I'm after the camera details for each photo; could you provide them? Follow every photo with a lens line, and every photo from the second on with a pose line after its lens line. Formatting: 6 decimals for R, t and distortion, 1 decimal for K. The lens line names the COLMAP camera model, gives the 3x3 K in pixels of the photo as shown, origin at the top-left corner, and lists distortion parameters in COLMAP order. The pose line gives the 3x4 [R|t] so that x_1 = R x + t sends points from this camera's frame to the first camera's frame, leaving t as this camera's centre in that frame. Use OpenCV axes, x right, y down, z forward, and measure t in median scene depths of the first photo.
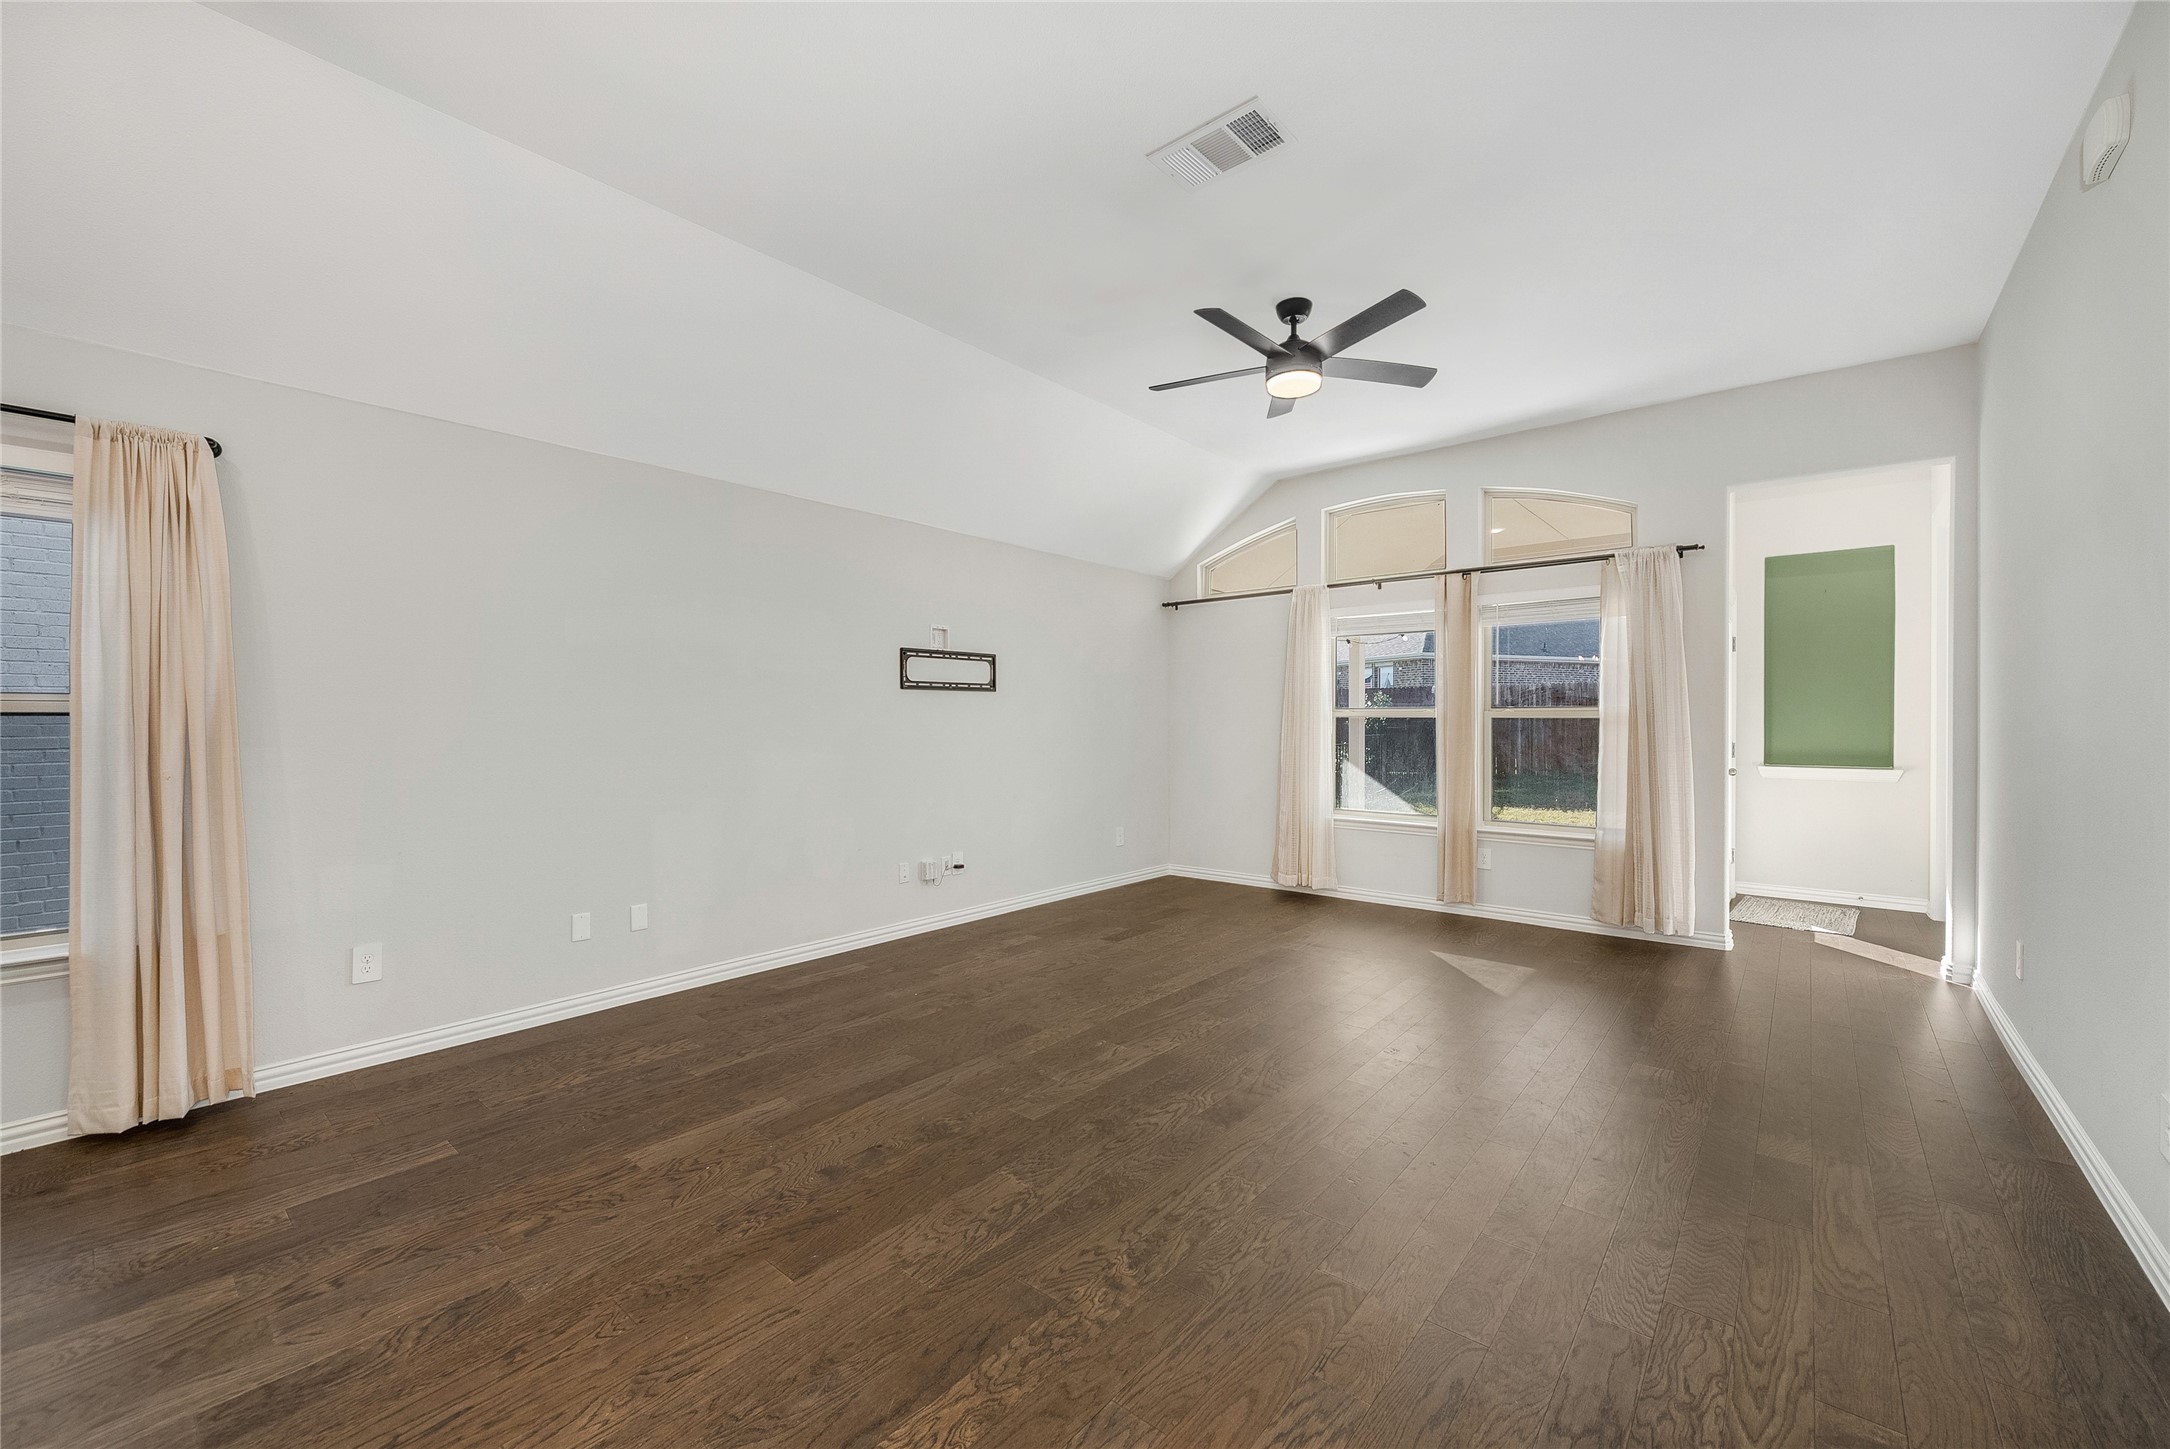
lens RADIAL K [[871.9, 0, 1096.6], [0, 871.9, 727.7], [0, 0, 1]] dist [0.000084, -0.001050]
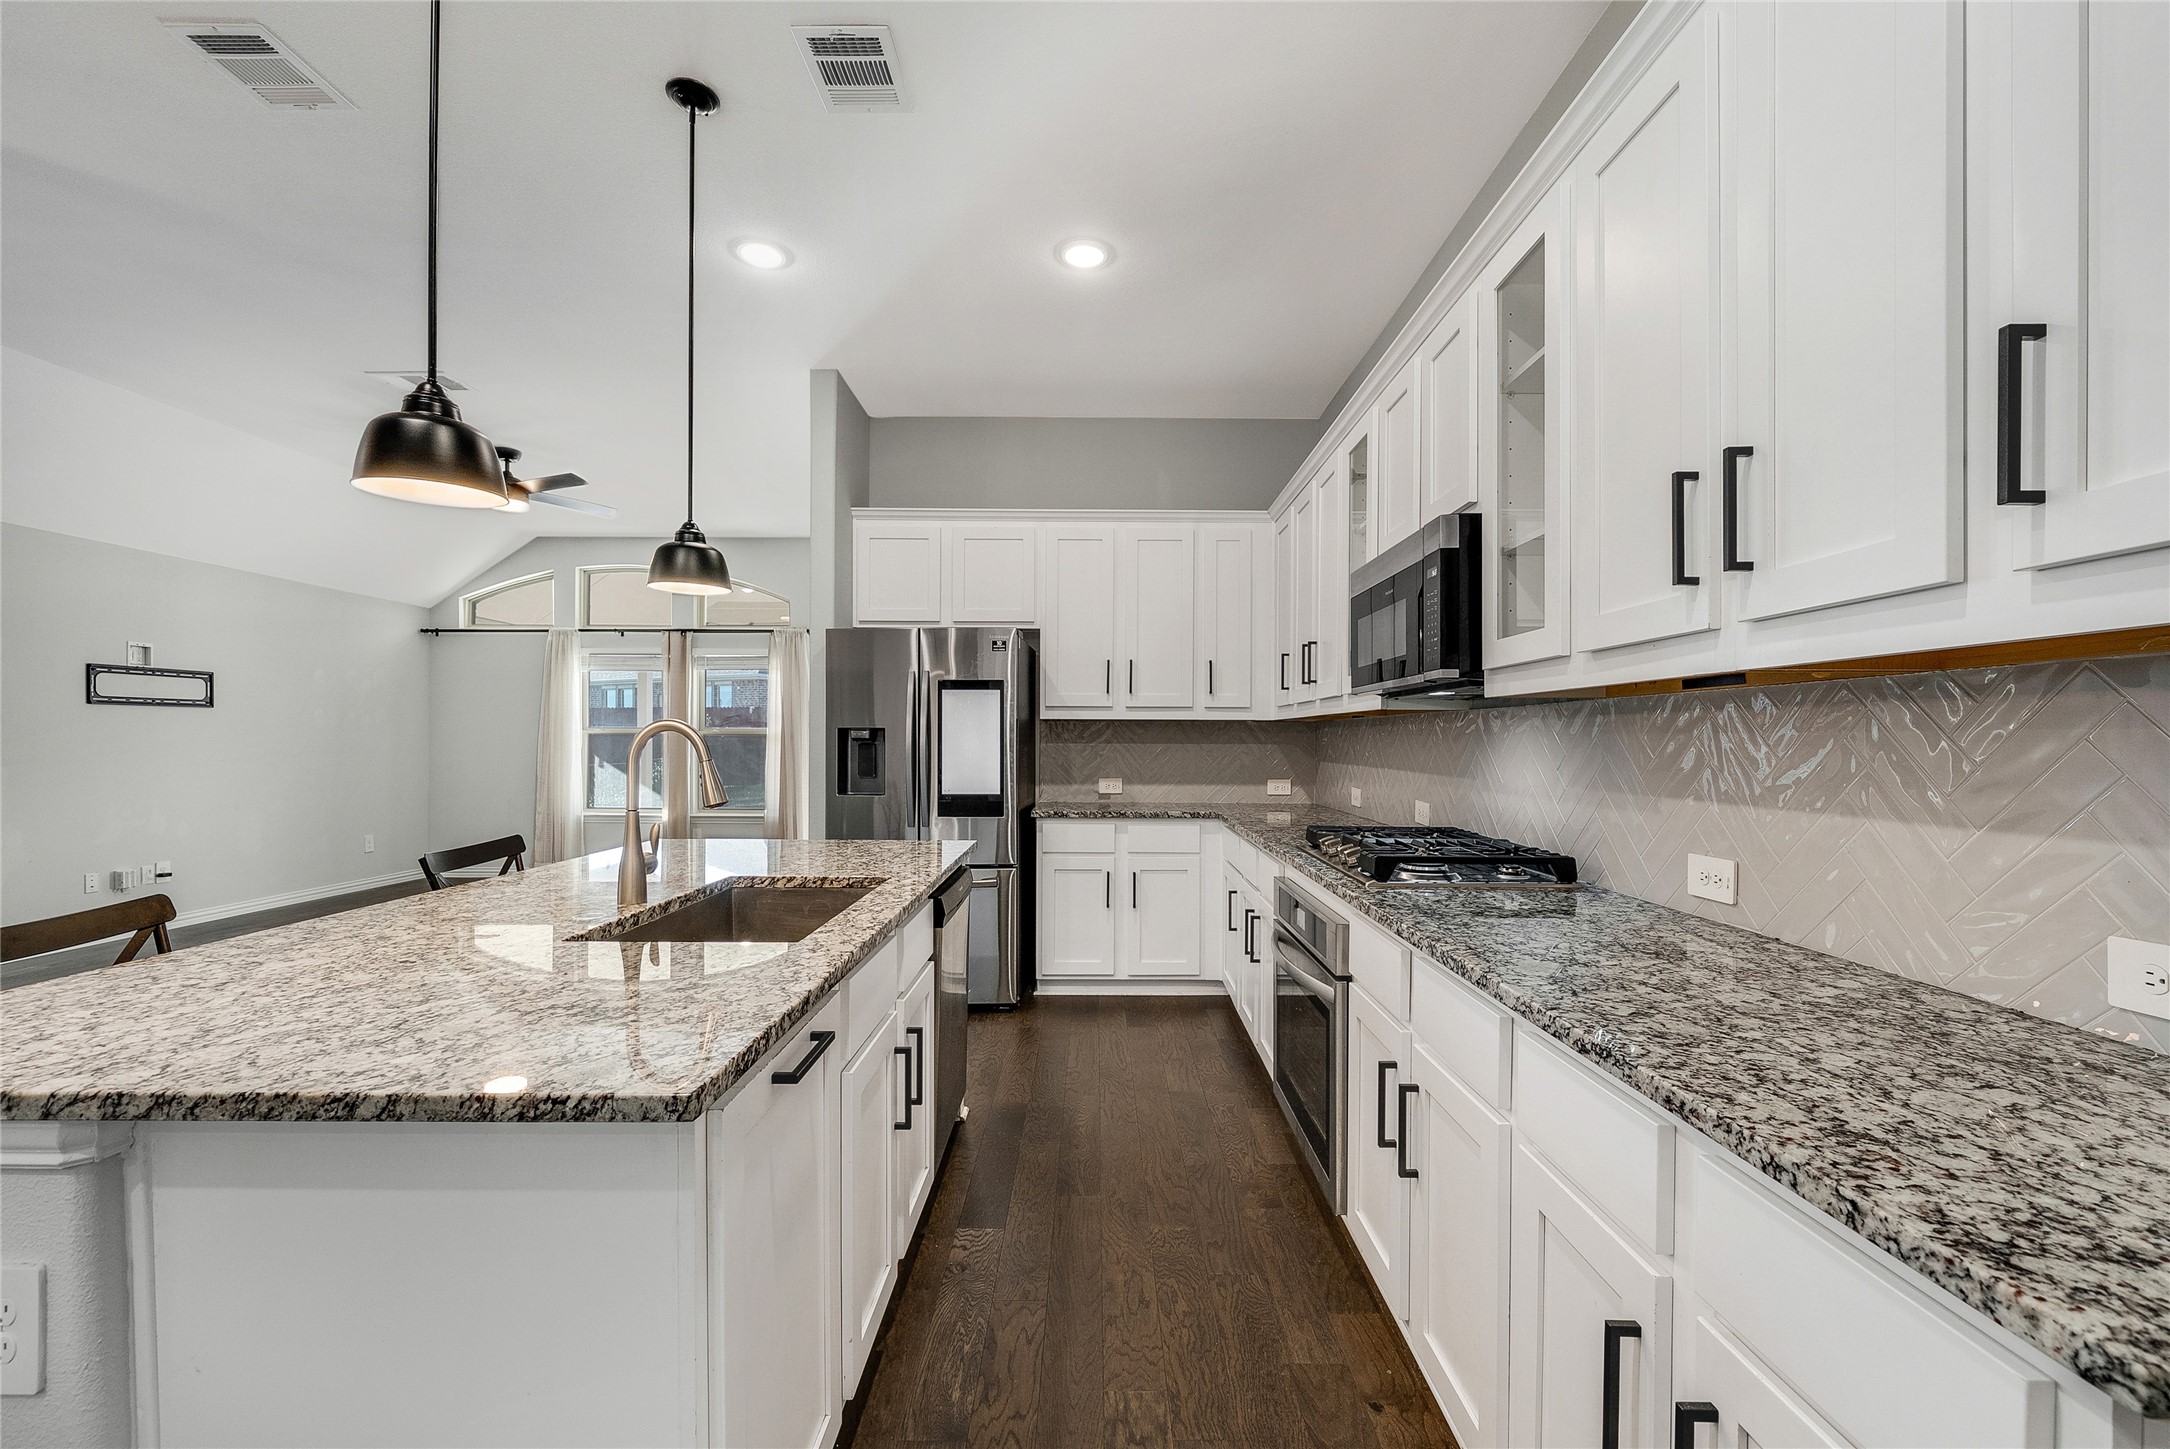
lens RADIAL K [[871.9, 0, 1086.3], [0, 871.9, 744.0], [0, 0, 1]] dist [0.000084, -0.001050]
pose [[0.773467, -0.001607, 0.633834, 0.034429], [0.002552, 0.999997, -0.000580, 0.006507], [-0.633831, 0.002066, 0.773469, -0.499229]]
